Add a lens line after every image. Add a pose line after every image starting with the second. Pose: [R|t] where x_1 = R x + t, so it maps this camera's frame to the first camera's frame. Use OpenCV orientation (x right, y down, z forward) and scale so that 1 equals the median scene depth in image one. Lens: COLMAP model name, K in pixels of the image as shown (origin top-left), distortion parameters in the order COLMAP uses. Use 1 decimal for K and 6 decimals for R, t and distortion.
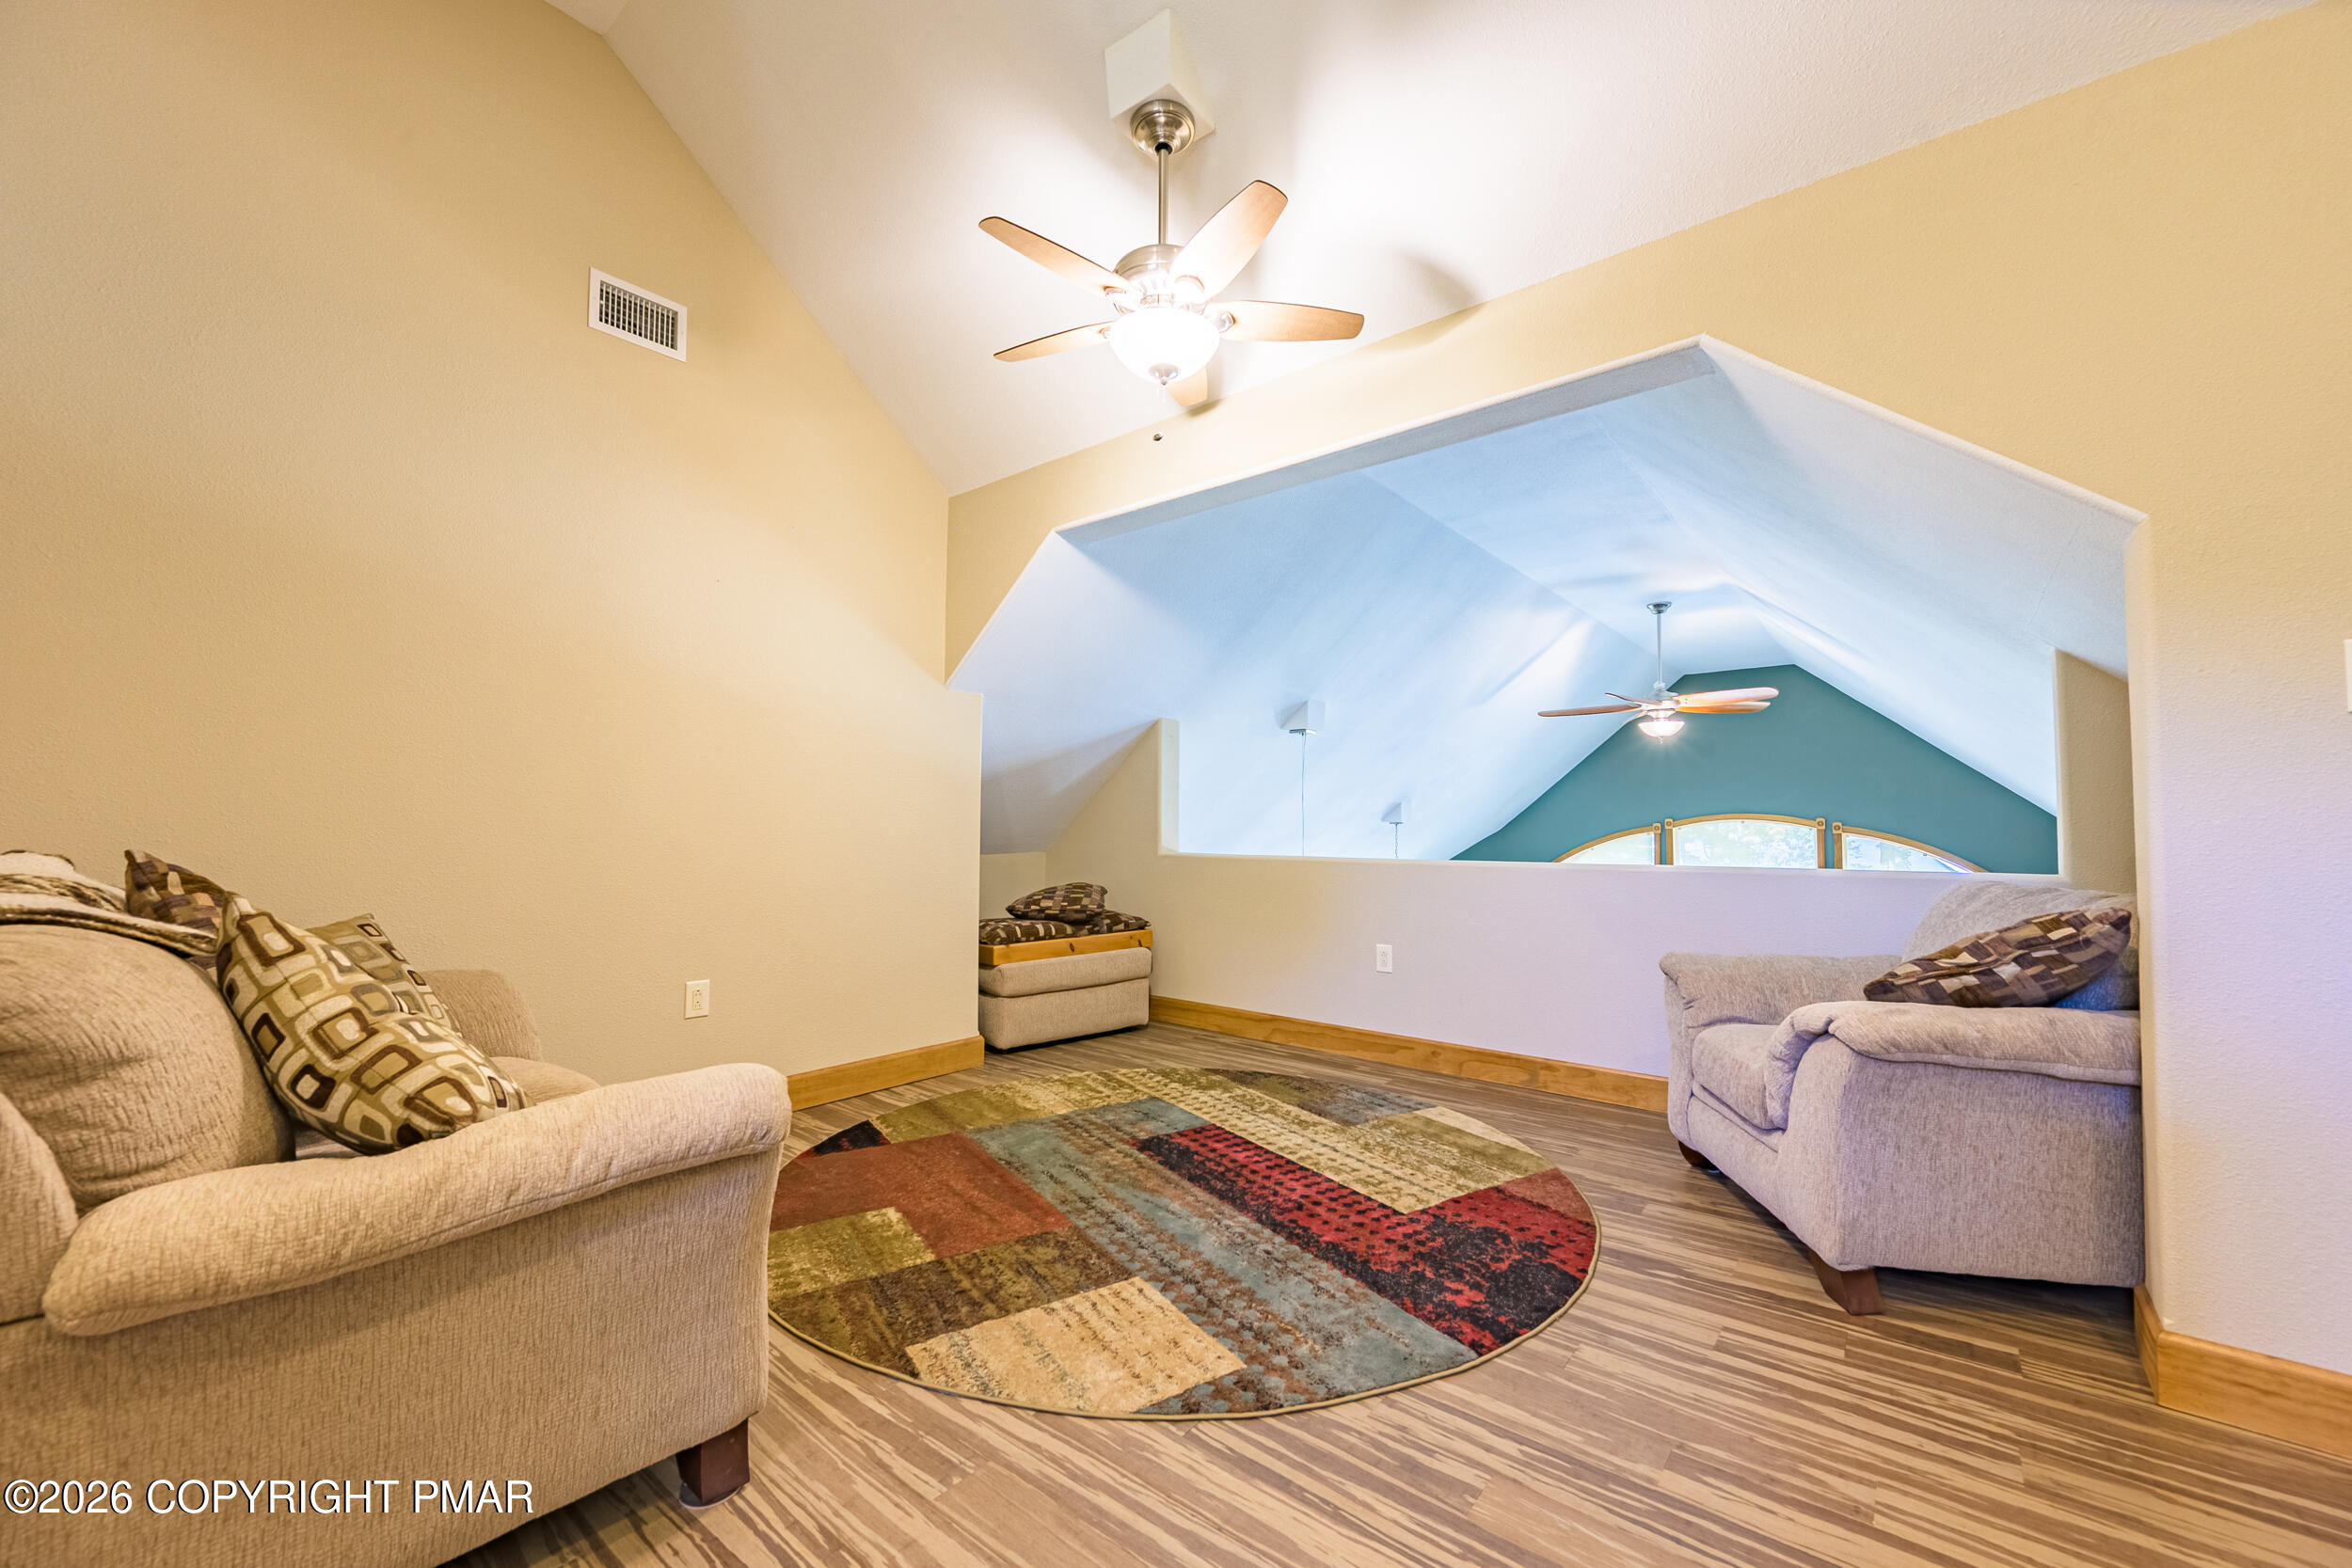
lens RADIAL K [[930.6, 0, 1181.1], [0, 930.6, 783.4], [0, 0, 1]] dist [-0.001560, 0.000121]
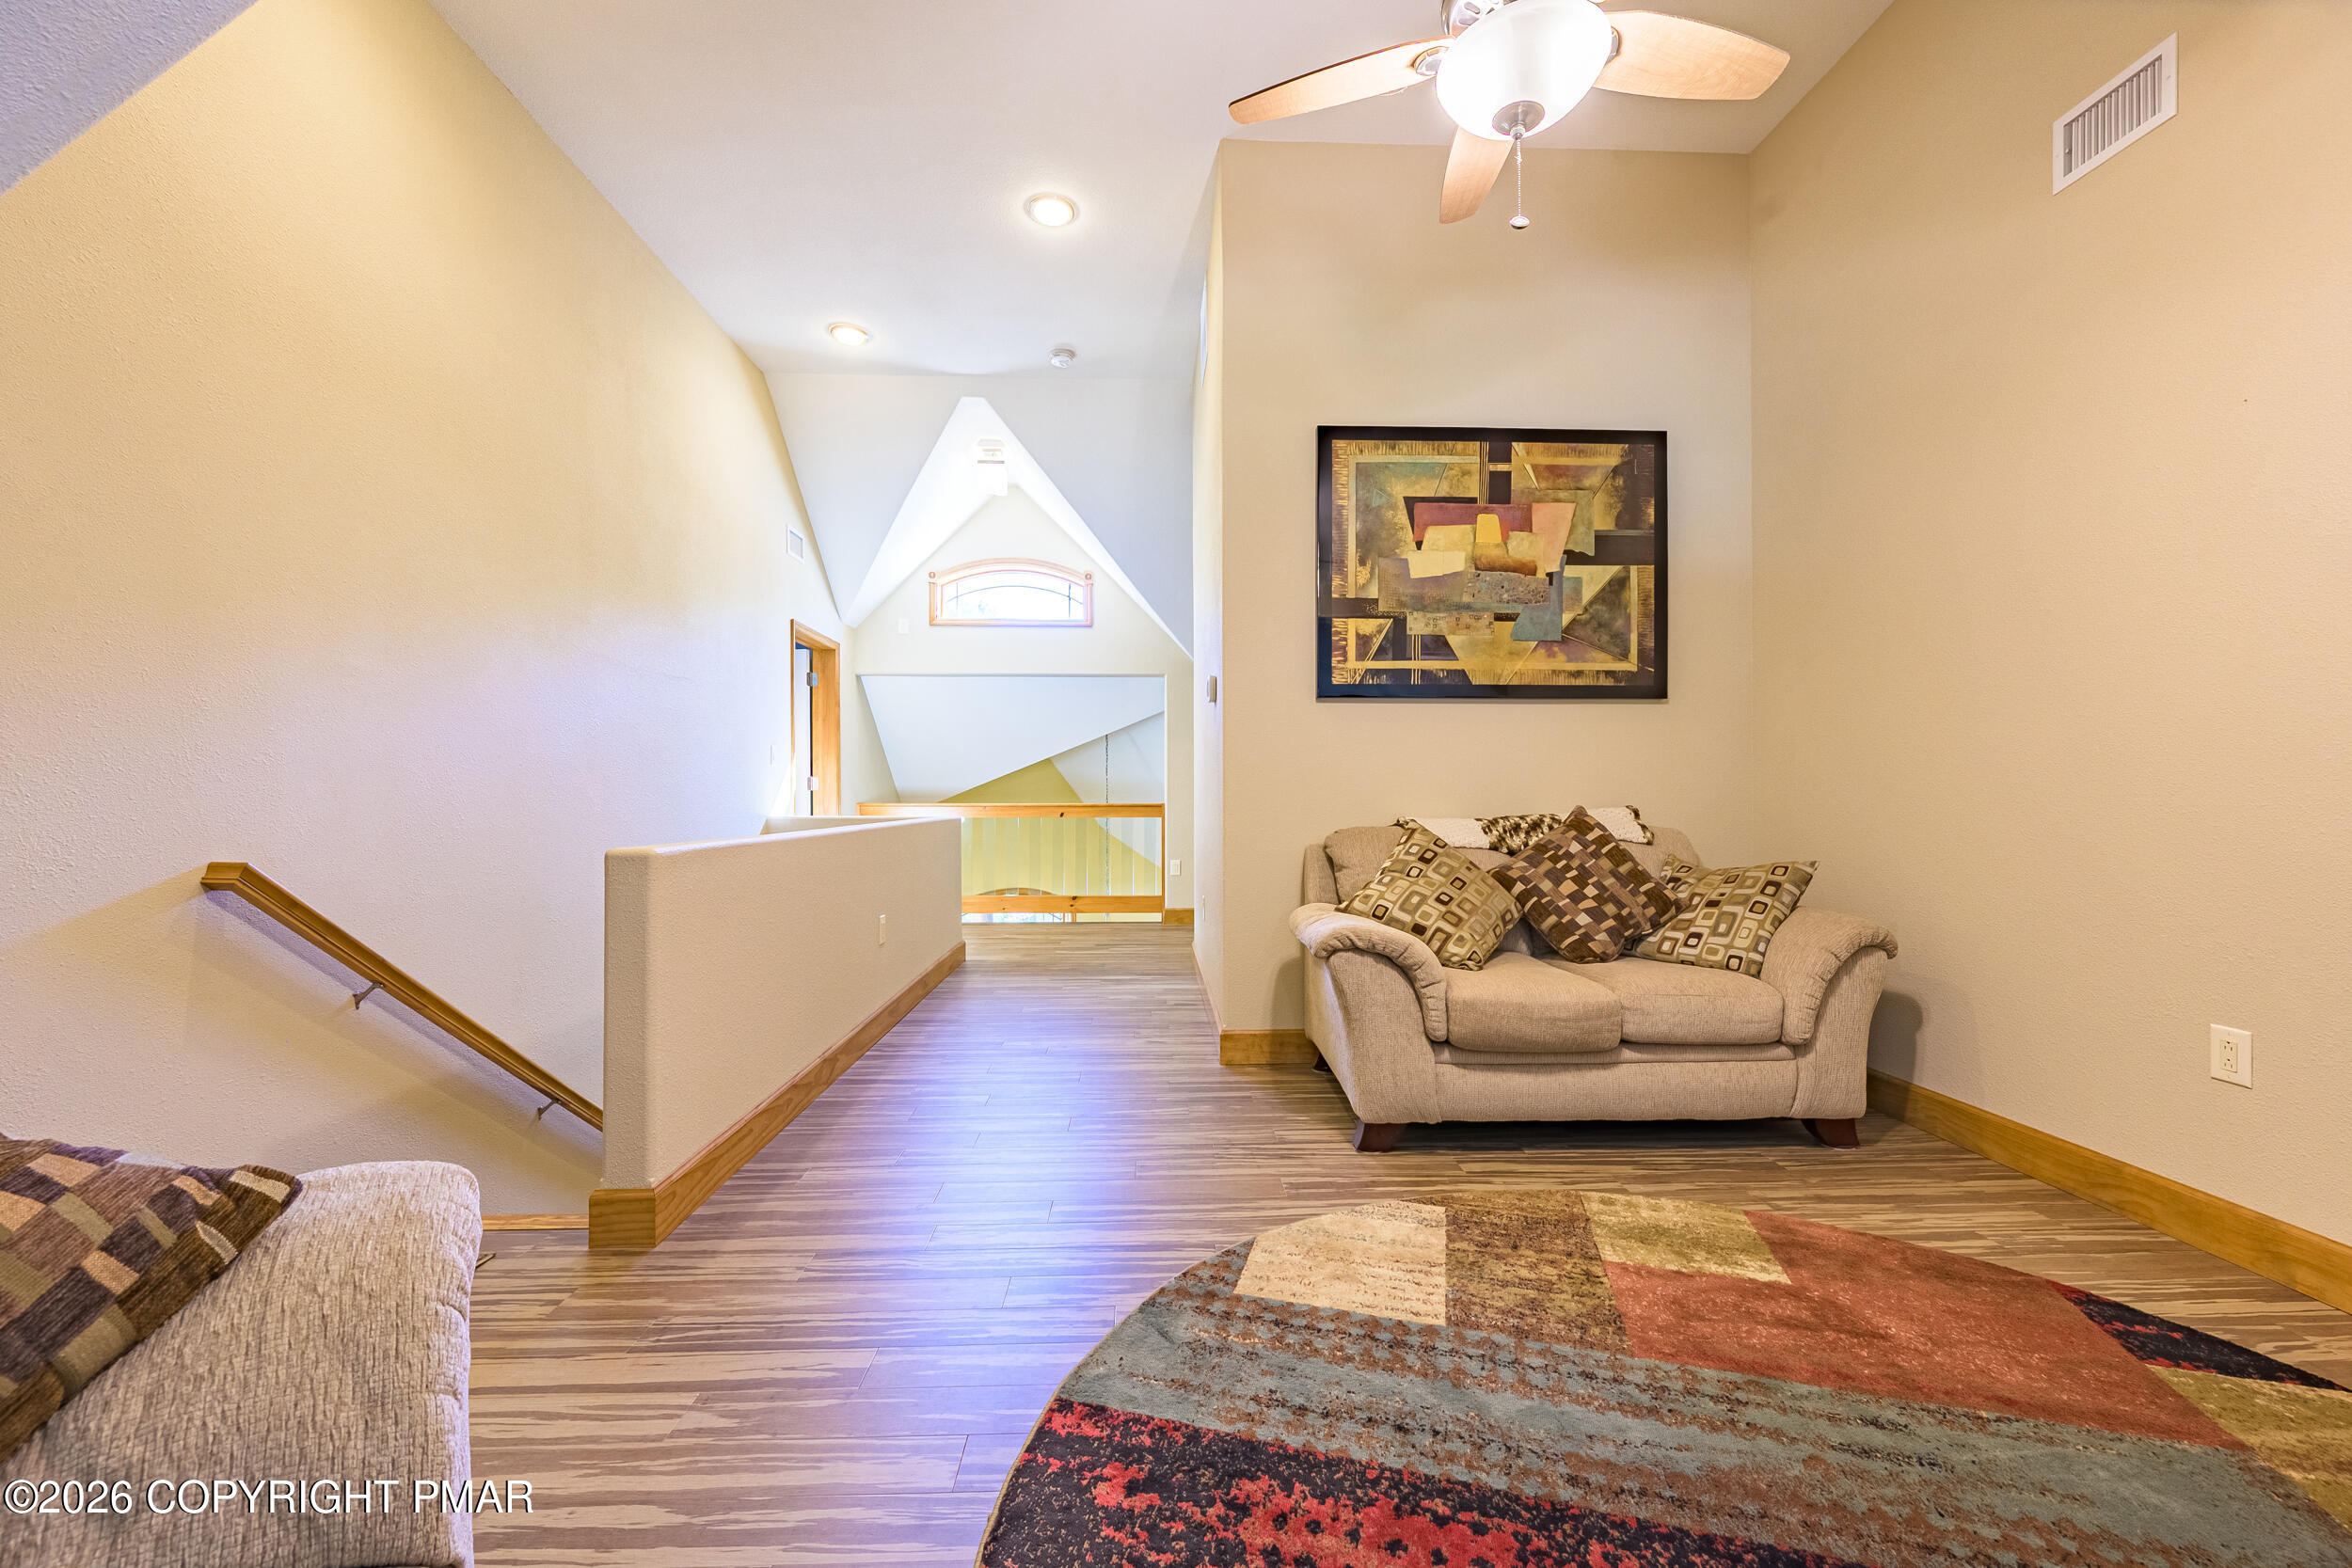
lens RADIAL K [[930.6, 0, 1185.9], [0, 930.6, 792.9], [0, 0, 1]] dist [-0.001560, 0.000121]
pose [[-0.752873, -0.001362, -0.658164, 0.705195], [0.032177, 0.998726, -0.038874, 0.075412], [0.657379, -0.050445, -0.751870, 1.545367]]
